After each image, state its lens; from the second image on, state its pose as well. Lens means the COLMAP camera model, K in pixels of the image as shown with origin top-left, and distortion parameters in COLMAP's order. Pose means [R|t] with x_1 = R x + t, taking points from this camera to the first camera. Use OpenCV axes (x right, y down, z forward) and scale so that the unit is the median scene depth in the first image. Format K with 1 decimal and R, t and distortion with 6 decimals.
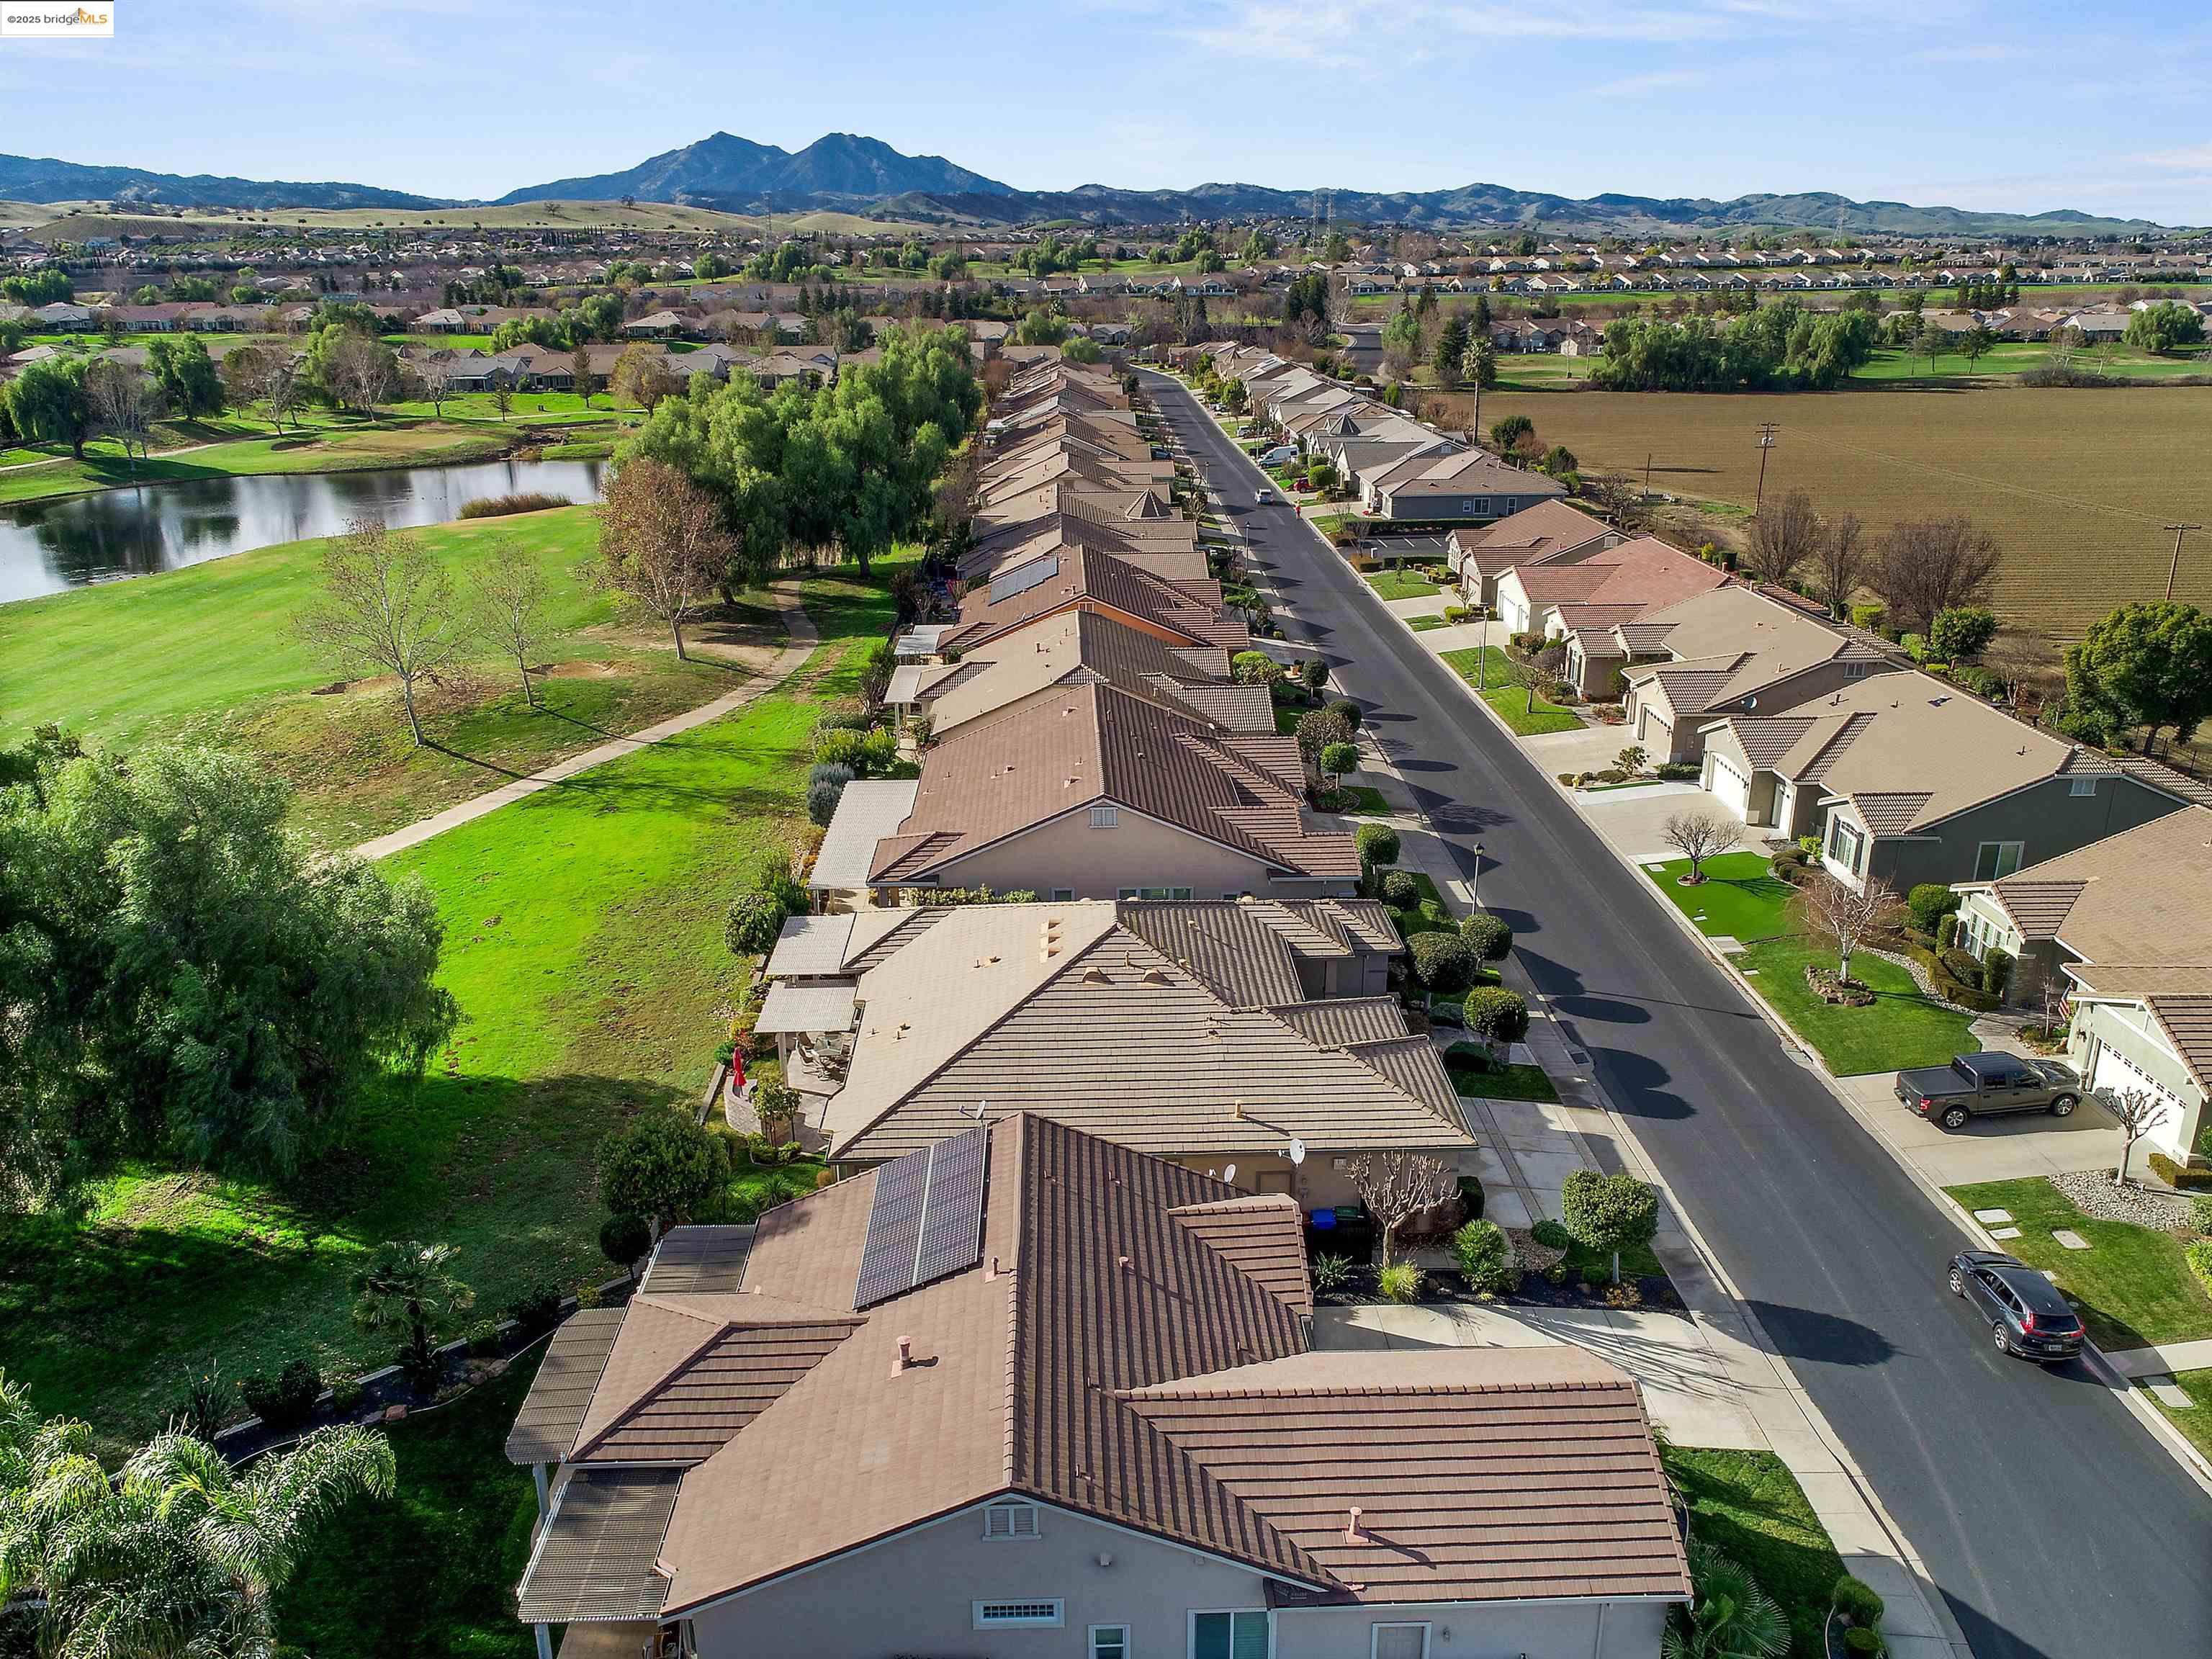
lens RADIAL K [[1673.3, 0, 1107.3], [0, 1673.3, 857.1], [0, 0, 1]] dist [-0.005291, 0.003985]
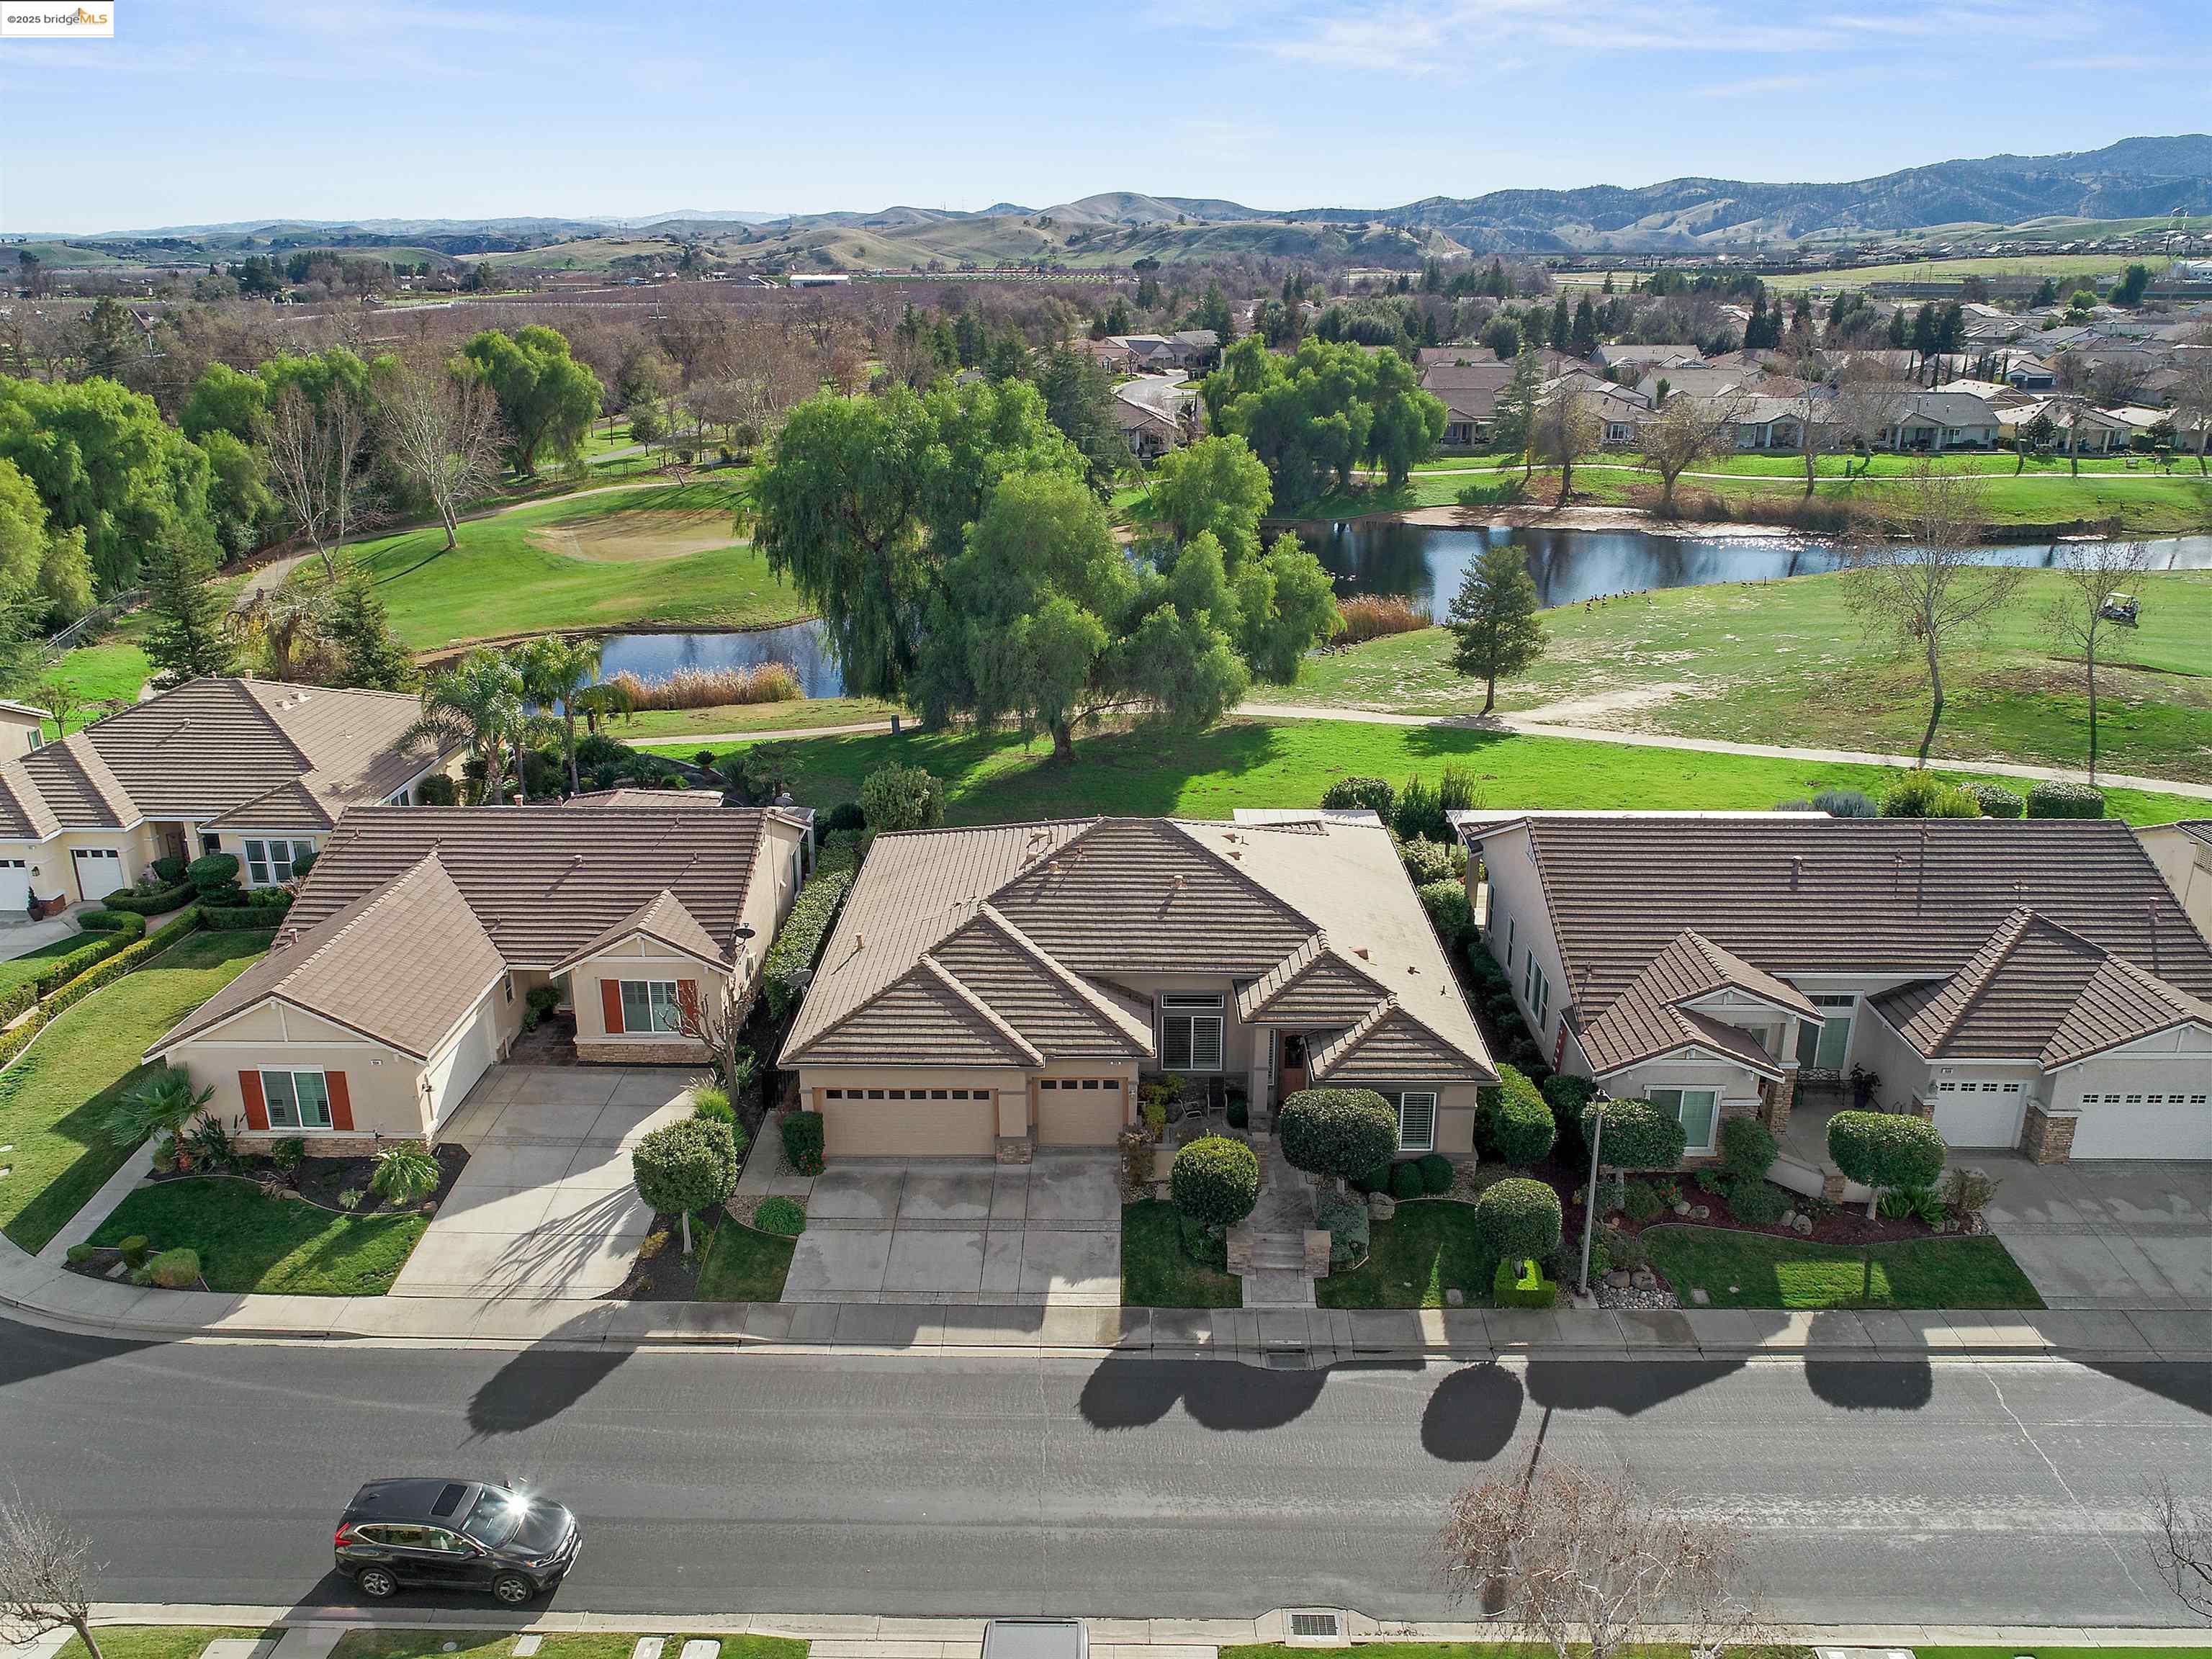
lens RADIAL K [[1666.8, 0, 1100.8], [0, 1666.8, 822.6], [0, 0, 1]] dist [-0.001379, 0.002041]
pose [[-0.047405, 0.326963, -0.943847, 0.768841], [-0.339628, 0.883338, 0.323060, -0.225432], [0.939365, 0.335871, 0.069171, 0.774216]]
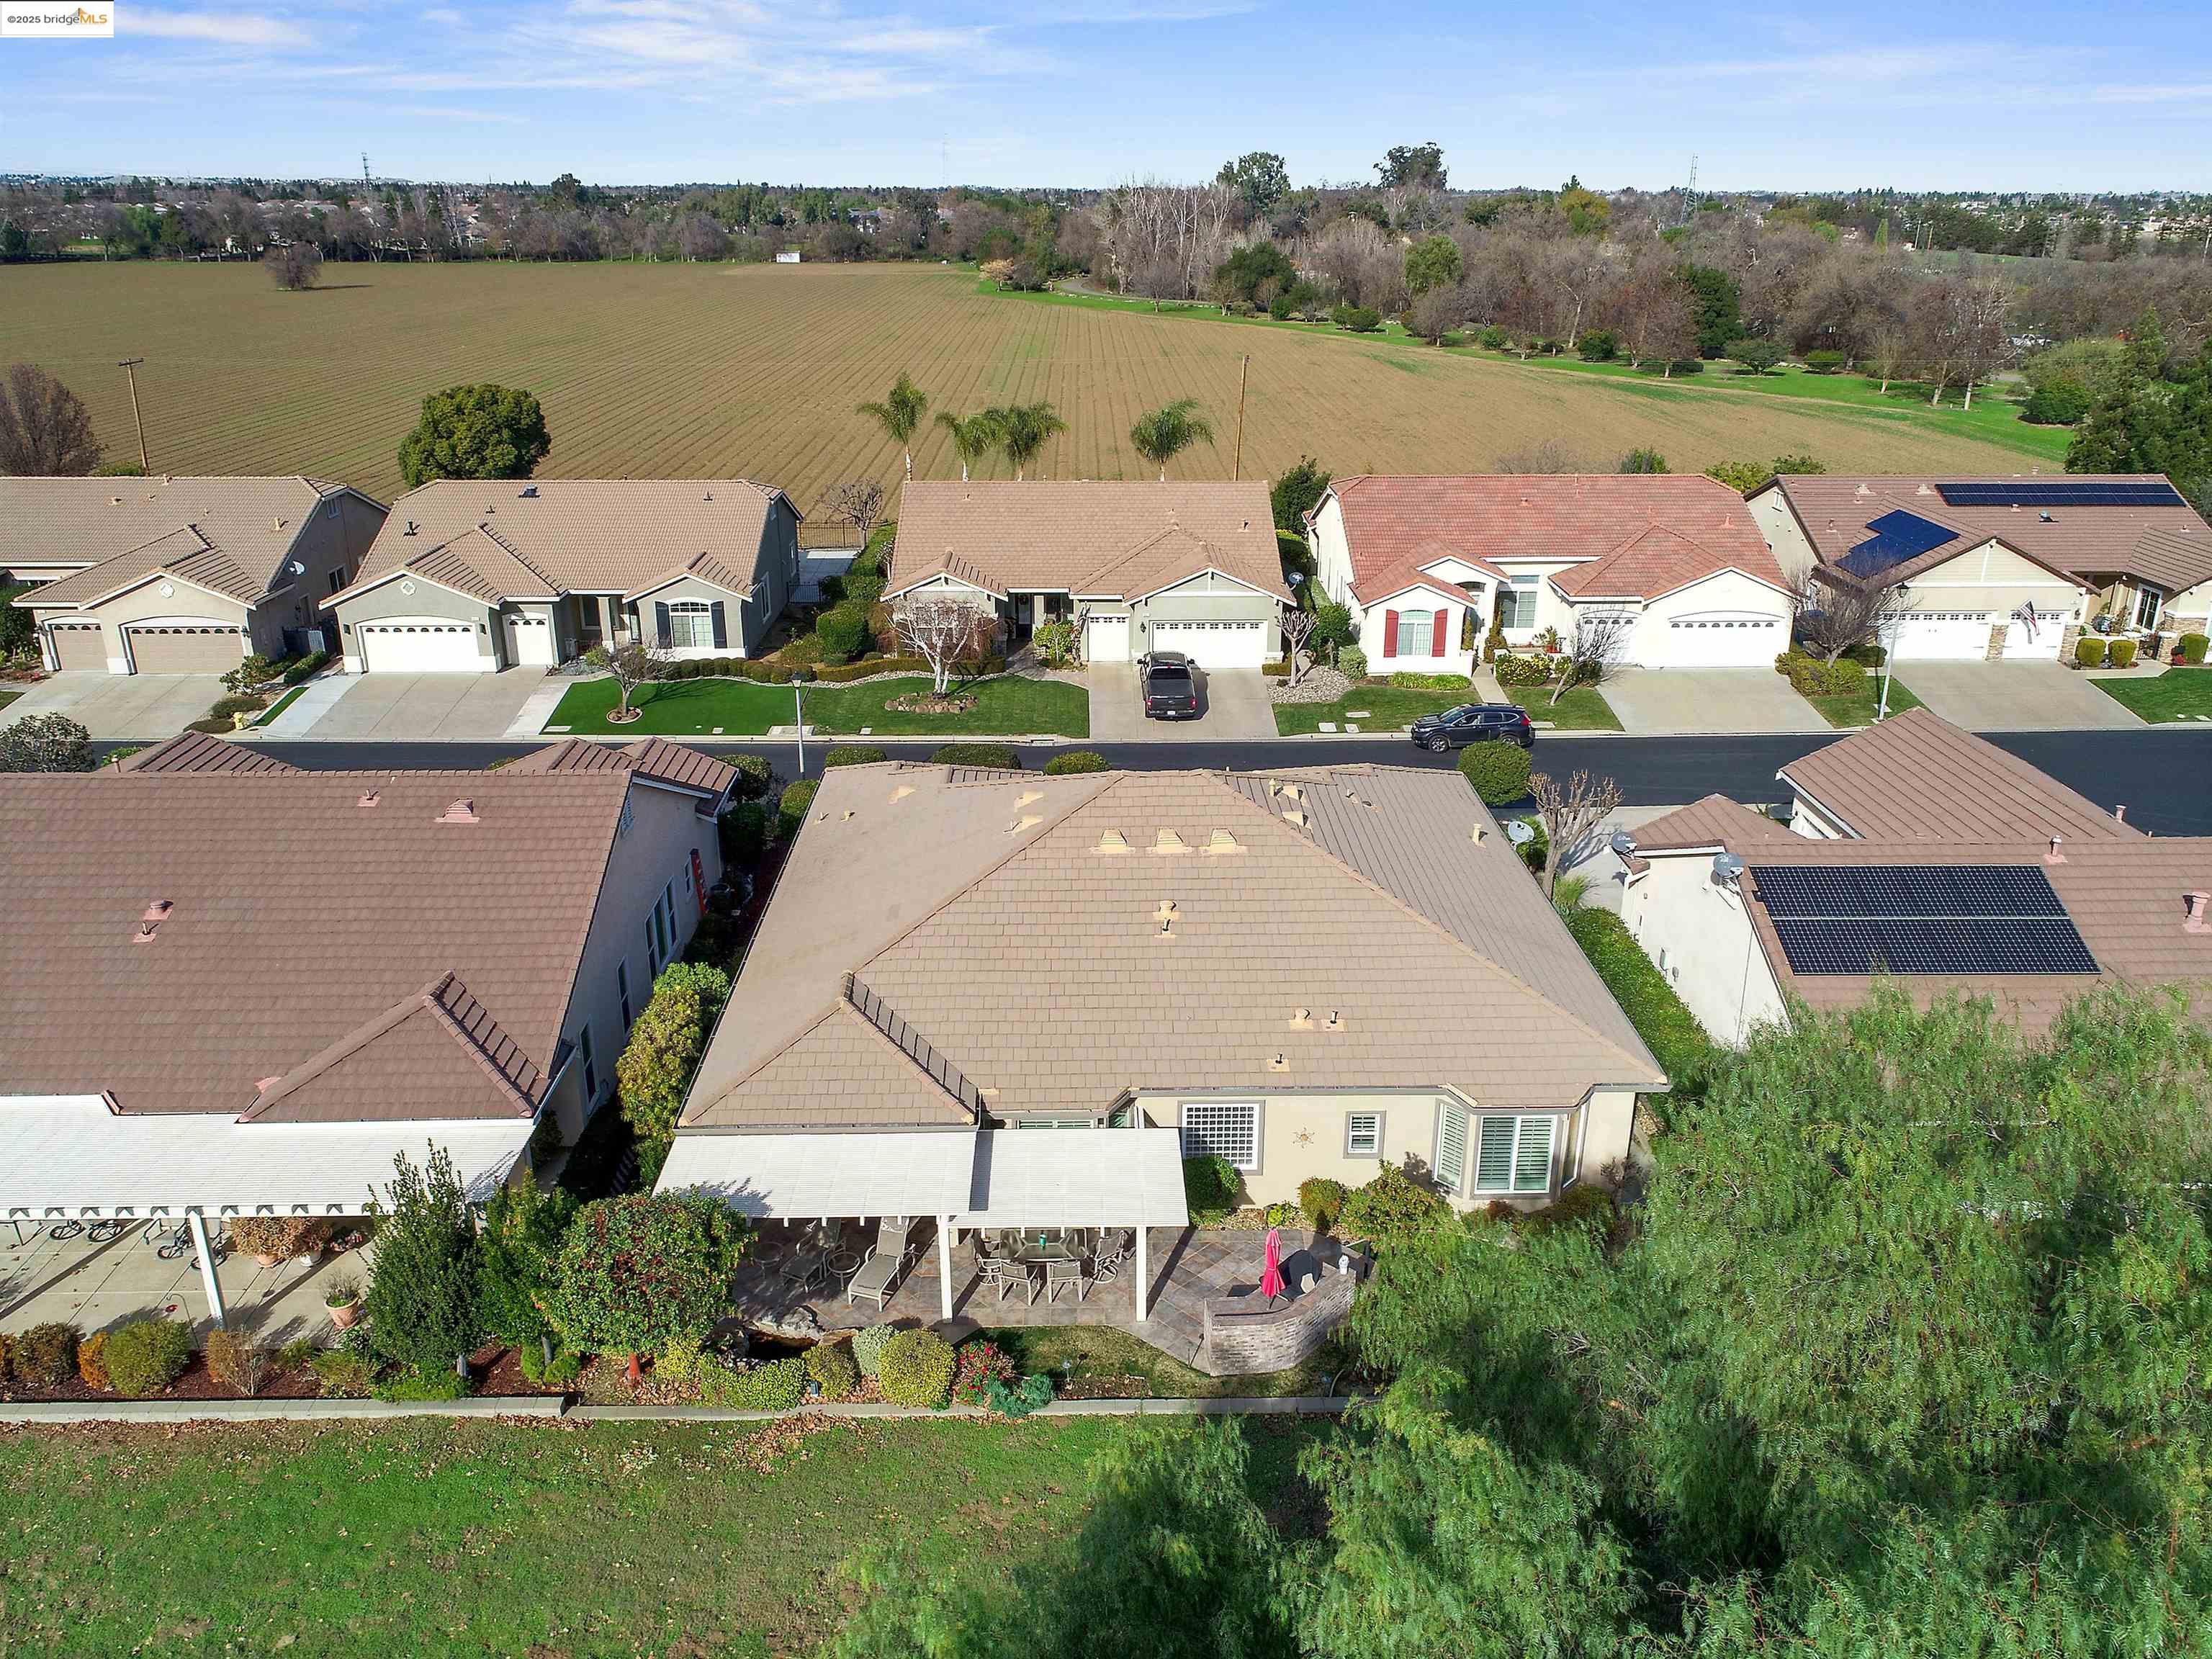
lens RADIAL K [[1666.8, 0, 1100.8], [0, 1666.8, 822.6], [0, 0, 1]] dist [-0.001379, 0.002041]
pose [[0.011908, -0.348570, 0.937207, -0.573518], [0.336048, 0.884153, 0.324568, -0.160752], [-0.941769, 0.311082, 0.127665, 0.792776]]
